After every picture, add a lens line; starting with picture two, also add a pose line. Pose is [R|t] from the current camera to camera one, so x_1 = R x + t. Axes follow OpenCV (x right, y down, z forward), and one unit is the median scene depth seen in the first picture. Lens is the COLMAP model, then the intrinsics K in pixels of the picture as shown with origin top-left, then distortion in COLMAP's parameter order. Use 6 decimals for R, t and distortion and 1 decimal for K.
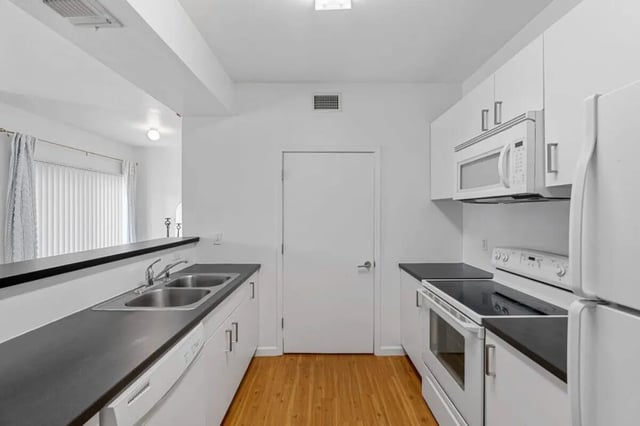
lens RADIAL K [[269.8, 0, 318.4], [0, 269.8, 212.0], [0, 0, 1]] dist [-0.001443, -0.000023]
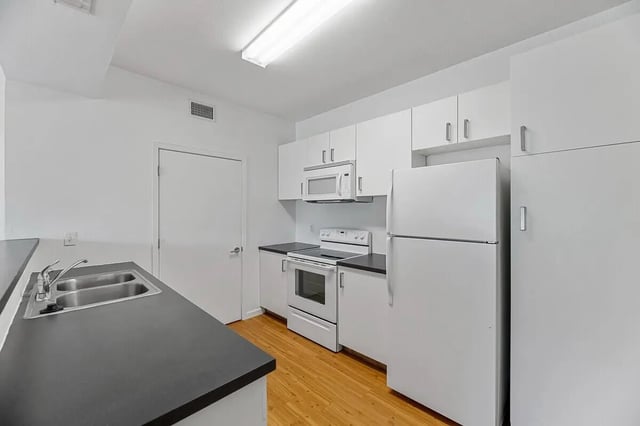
lens RADIAL K [[269.8, 0, 318.4], [0, 269.8, 212.0], [0, 0, 1]] dist [-0.001443, -0.000023]
pose [[0.700646, -0.003785, 0.713499, -0.587648], [-0.003035, 0.999961, 0.008285, 0.009358], [-0.713503, -0.007970, 0.700607, -0.191394]]
